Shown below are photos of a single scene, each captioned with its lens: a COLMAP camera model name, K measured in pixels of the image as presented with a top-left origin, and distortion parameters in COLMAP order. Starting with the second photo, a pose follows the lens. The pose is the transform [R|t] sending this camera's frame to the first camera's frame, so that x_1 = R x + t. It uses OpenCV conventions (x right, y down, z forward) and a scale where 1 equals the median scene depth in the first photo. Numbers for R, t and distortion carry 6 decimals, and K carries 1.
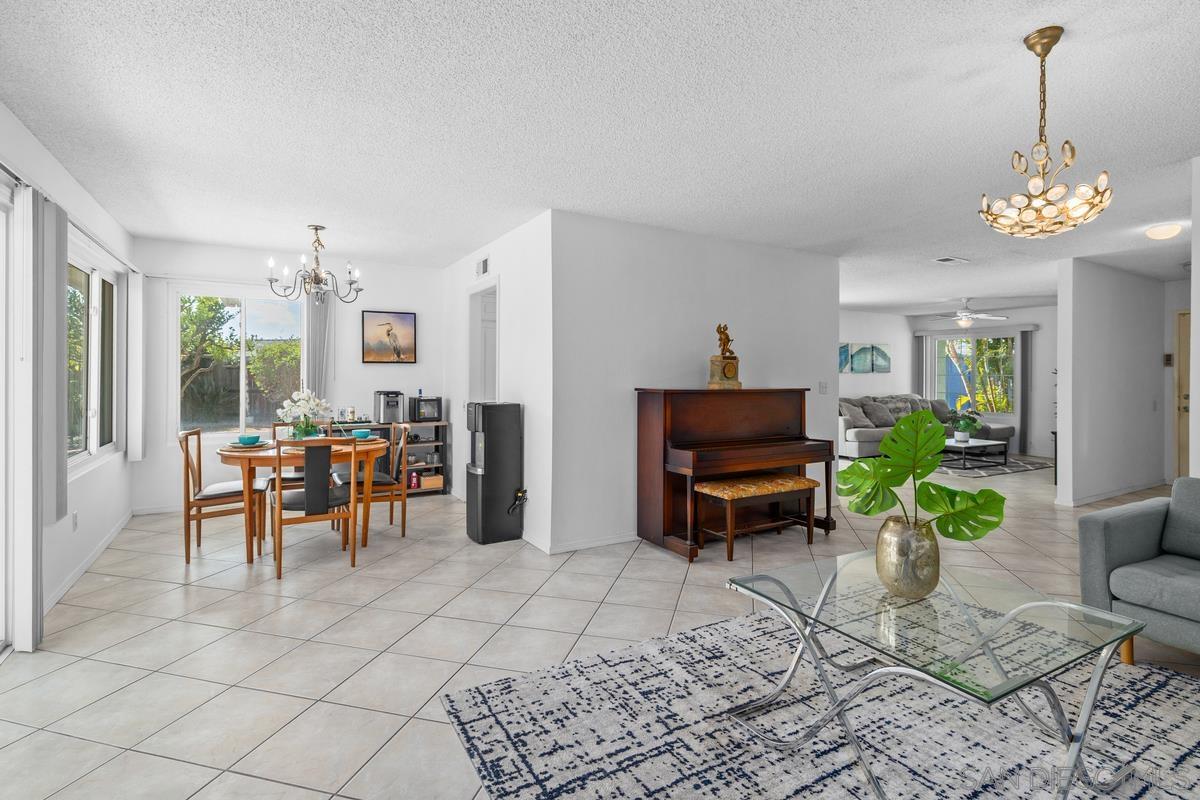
lens RADIAL K [[577.5, 0, 599.4], [0, 577.5, 375.2], [0, 0, 1]] dist [-0.005646, 0.000407]
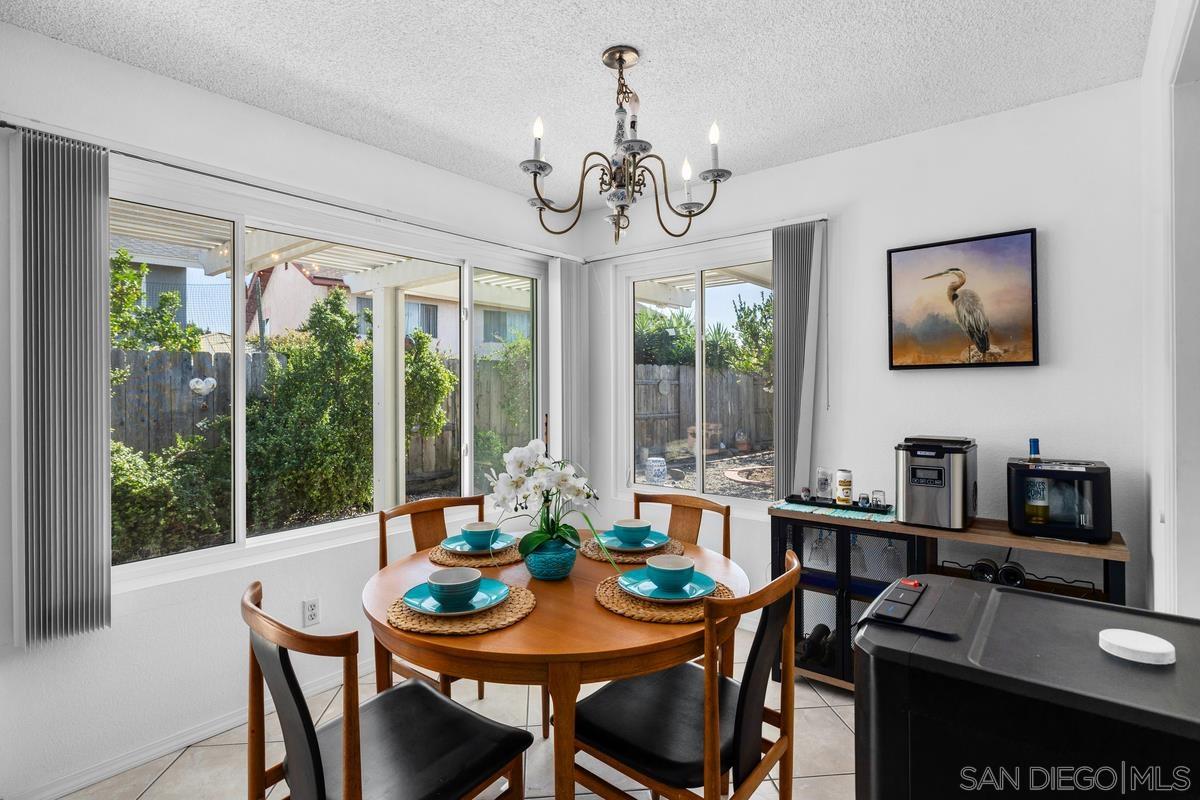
lens RADIAL K [[586.2, 0, 600.7], [0, 586.2, 387.0], [0, 0, 1]] dist [-0.001393, 0.000041]
pose [[0.332912, -0.009463, -0.942910, -0.147315], [0.009572, 0.999932, -0.006656, -0.016257], [0.942909, -0.006810, 0.332980, 1.465334]]
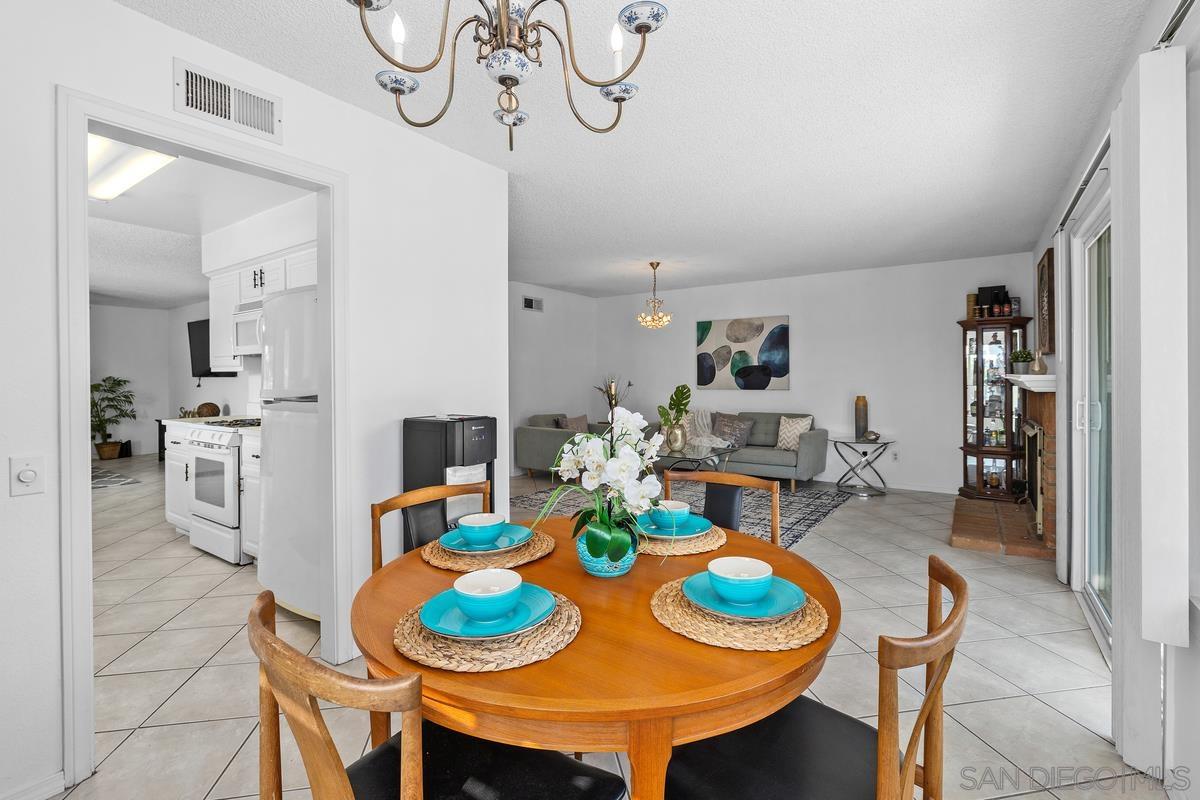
lens RADIAL K [[534.7, 0, 605.7], [0, 534.7, 375.2], [0, 0, 1]] dist [-0.005127, -0.000414]
pose [[-0.422079, -0.001357, 0.906558, -1.344322], [0.001712, 0.999996, 0.002294, 0.000366], [-0.906557, 0.002520, -0.422075, 1.914902]]
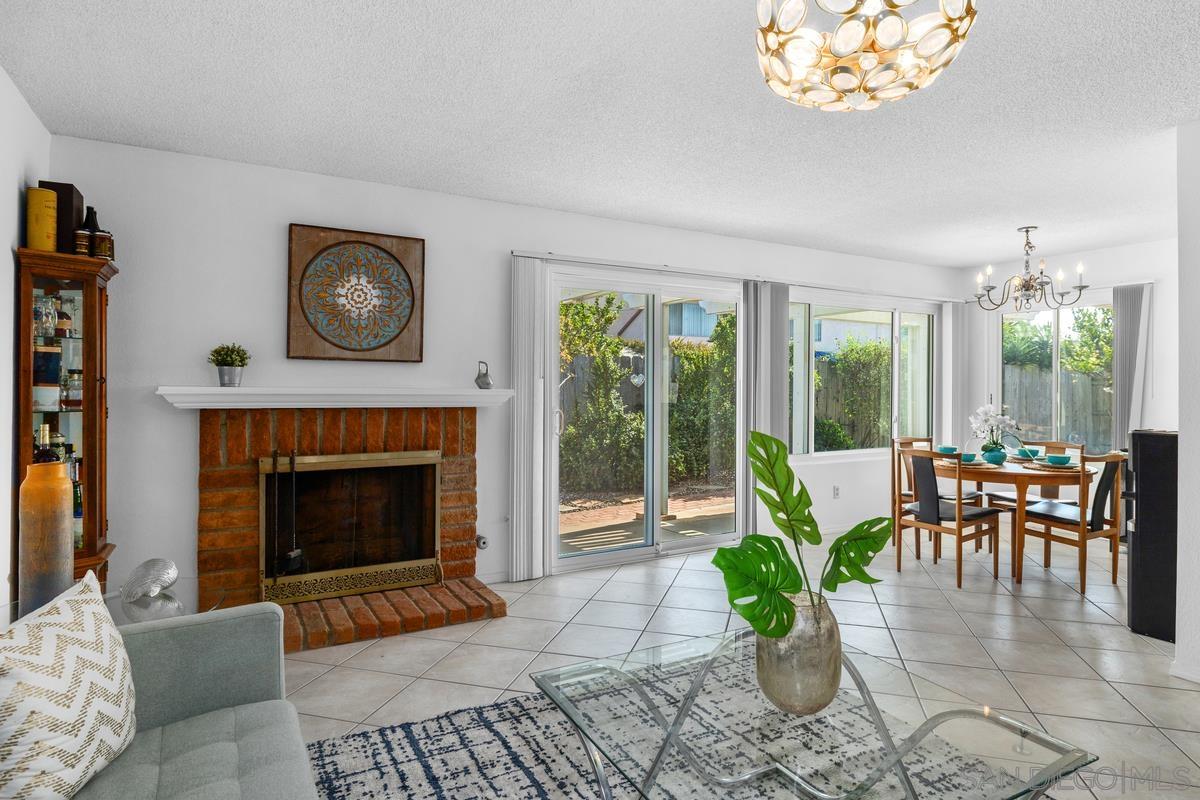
lens RADIAL K [[679.4, 0, 602.1], [0, 679.4, 383.3], [0, 0, 1]] dist [-0.000343, -0.002648]
pose [[-0.026051, -0.009031, -0.999620, 1.059428], [-0.006914, 0.999937, -0.008854, 0.005565], [0.999637, 0.006681, -0.026112, 0.617874]]
